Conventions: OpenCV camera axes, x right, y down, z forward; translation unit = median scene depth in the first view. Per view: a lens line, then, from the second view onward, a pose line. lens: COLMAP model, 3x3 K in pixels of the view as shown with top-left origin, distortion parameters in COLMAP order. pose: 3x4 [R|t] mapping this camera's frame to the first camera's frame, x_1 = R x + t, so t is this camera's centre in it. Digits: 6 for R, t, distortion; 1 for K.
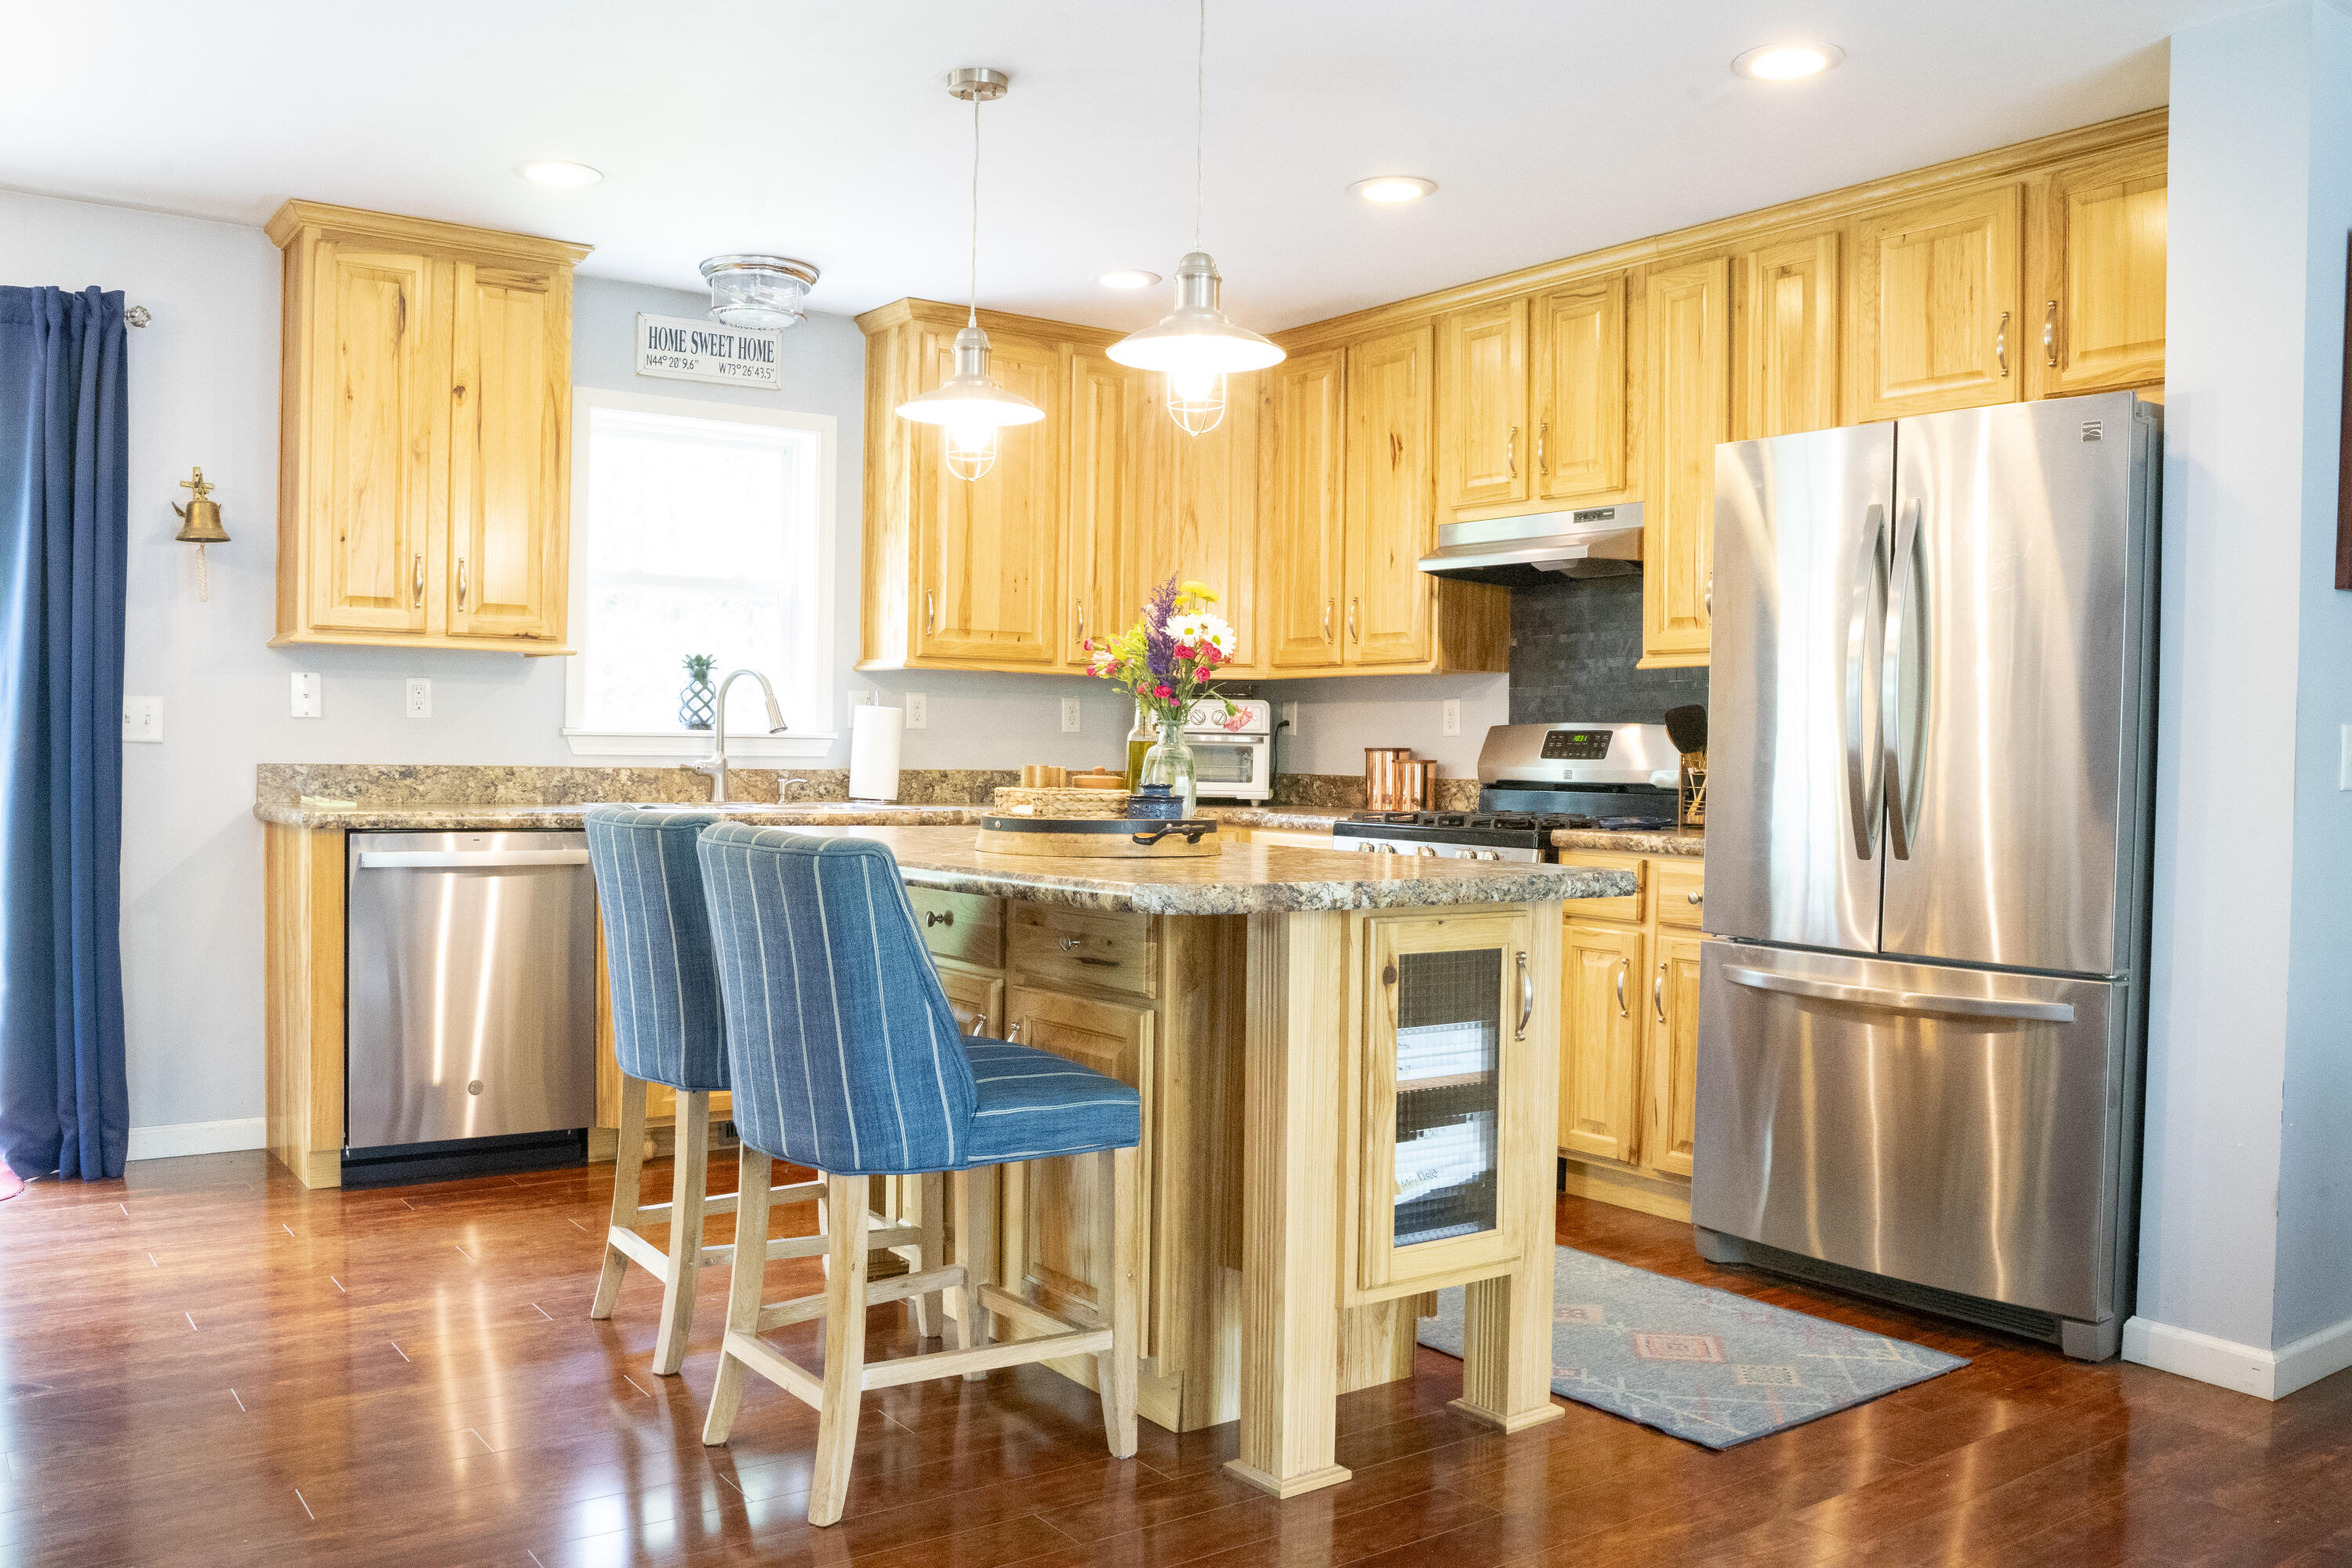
lens RADIAL K [[1901.7, 0, 1173.9], [0, 1901.7, 796.7], [0, 0, 1]] dist [-0.119866, 0.097095]
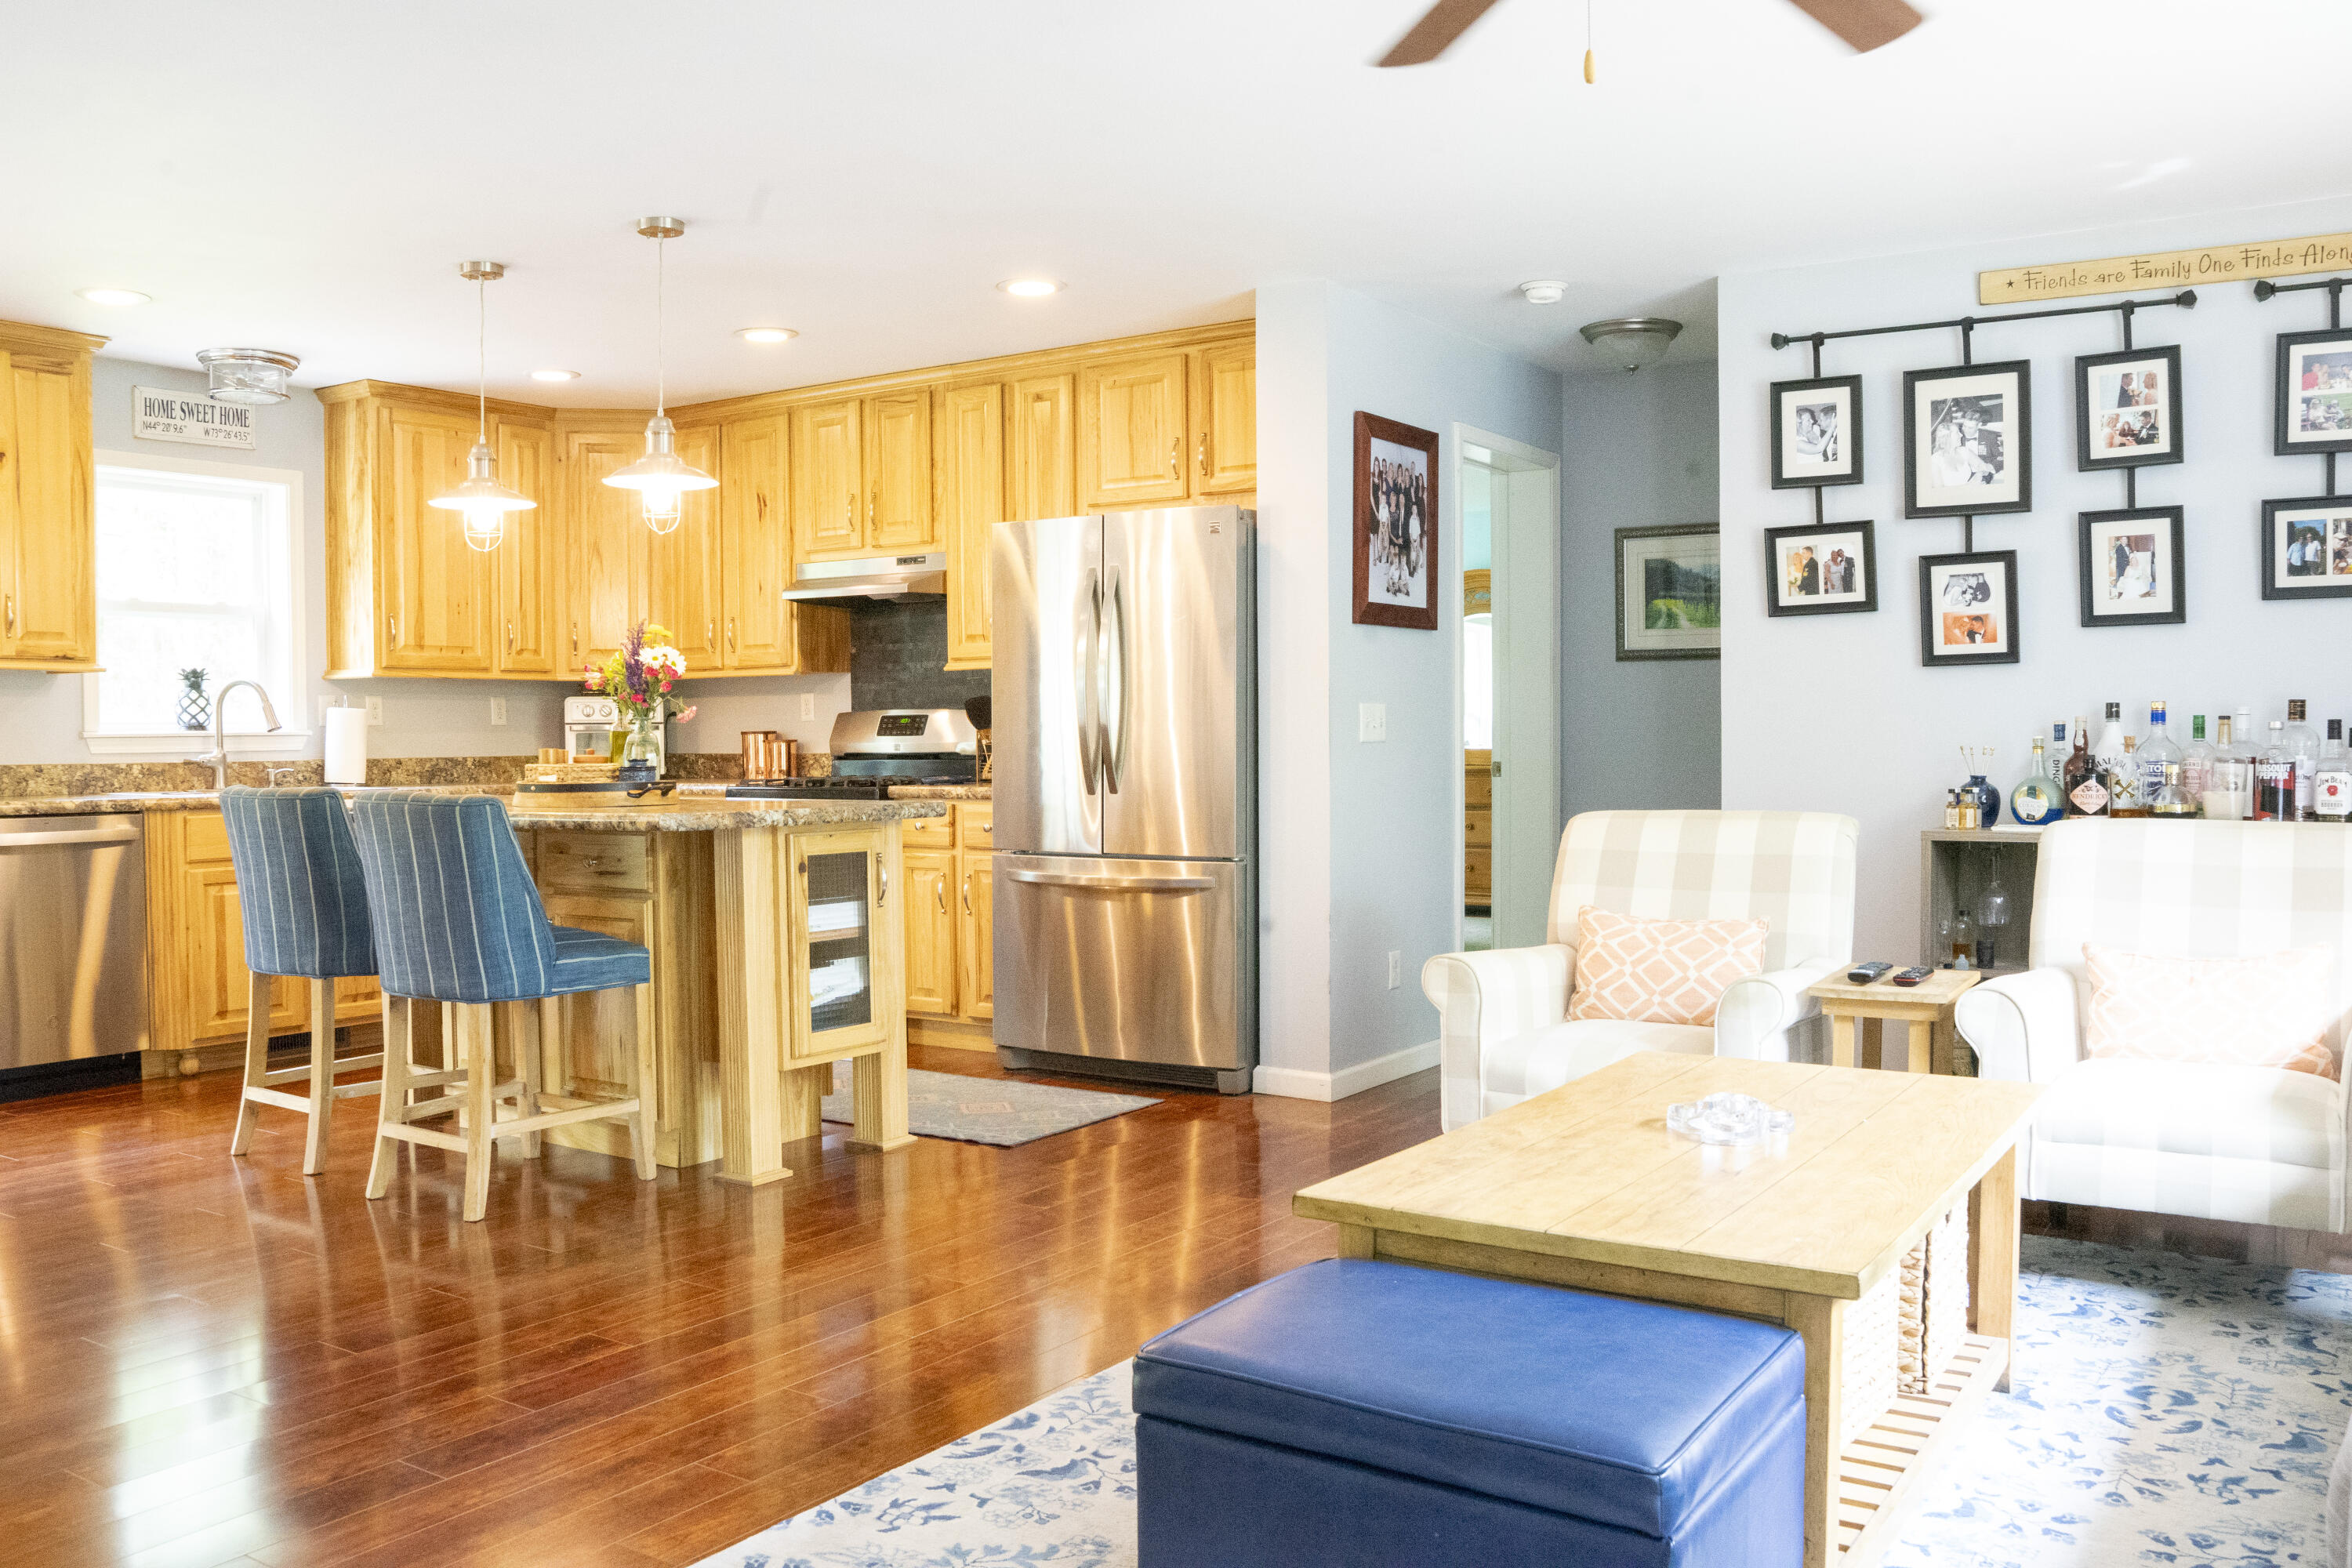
lens RADIAL K [[1901.7, 0, 1173.9], [0, 1901.7, 796.7], [0, 0, 1]] dist [-0.119866, 0.097095]
pose [[0.936644, -0.034916, 0.348537, -0.098217], [0.031238, 0.999381, 0.016169, 0.009329], [-0.348886, -0.004257, 0.937155, -0.417715]]
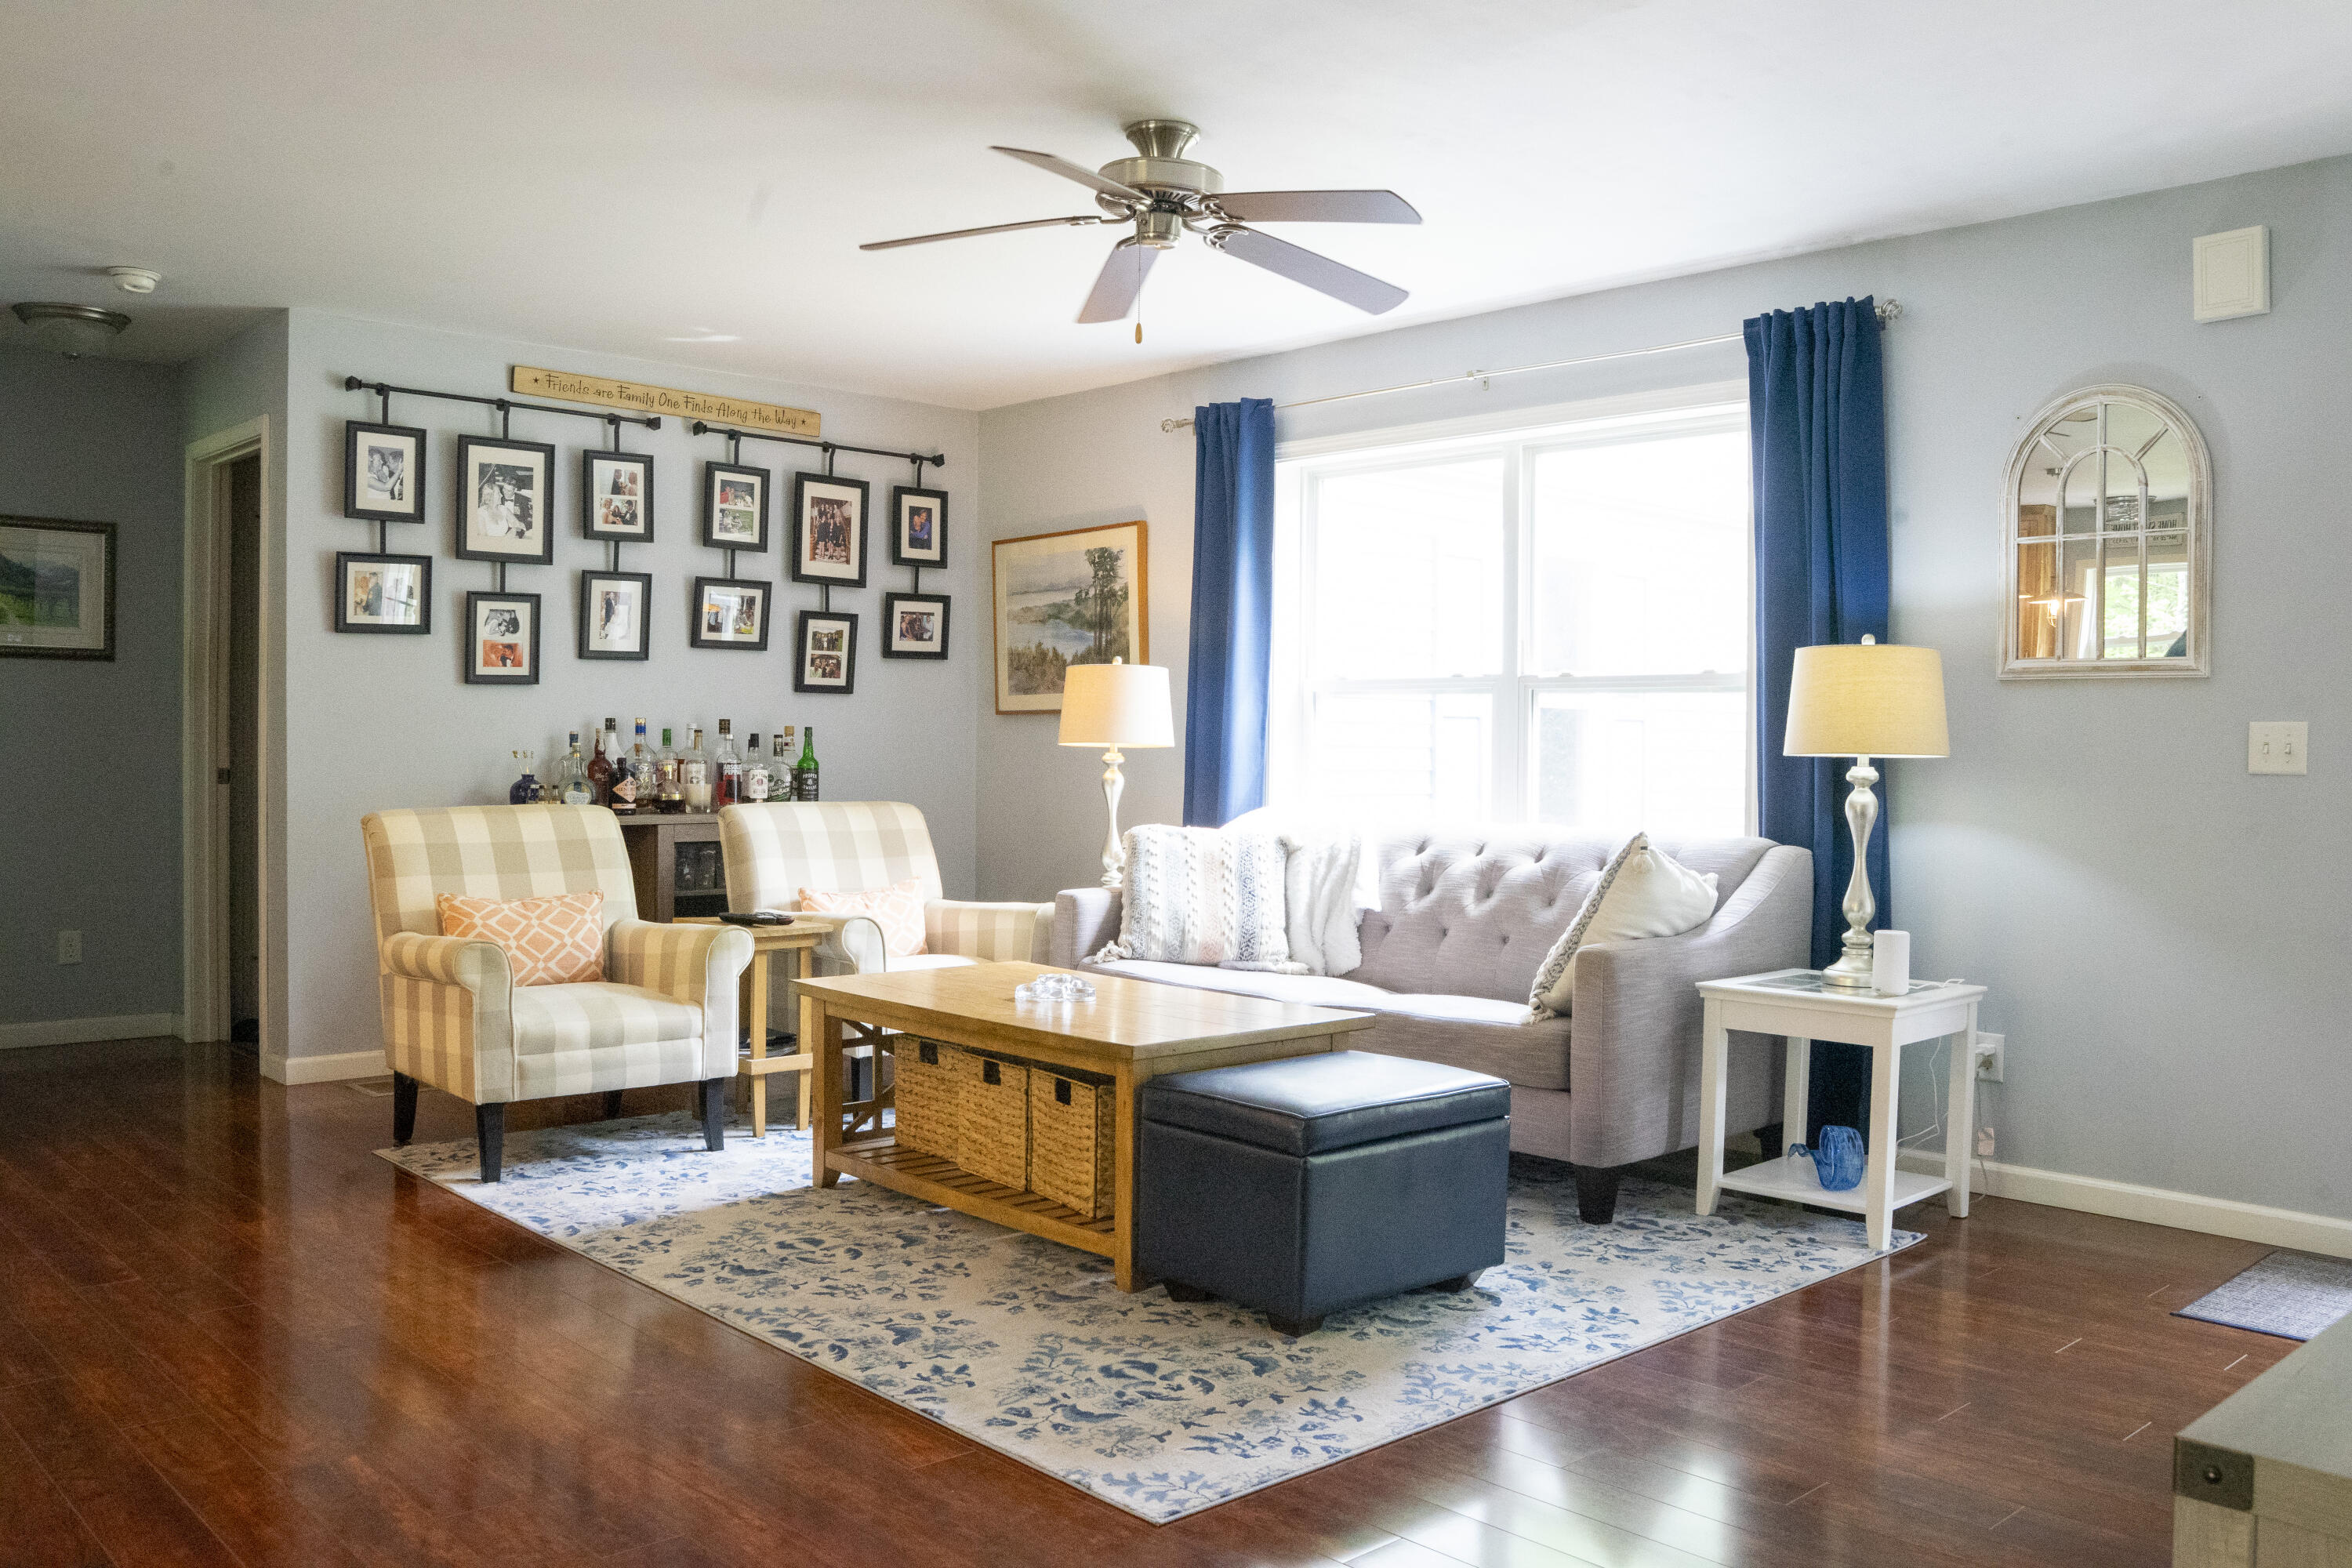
lens RADIAL K [[1901.7, 0, 1173.9], [0, 1901.7, 796.7], [0, 0, 1]] dist [-0.119866, 0.097095]
pose [[-0.122222, -0.047409, 0.991370, -0.687165], [0.010765, 0.998736, 0.049088, -0.016425], [-0.992444, 0.016672, -0.121558, 0.146528]]
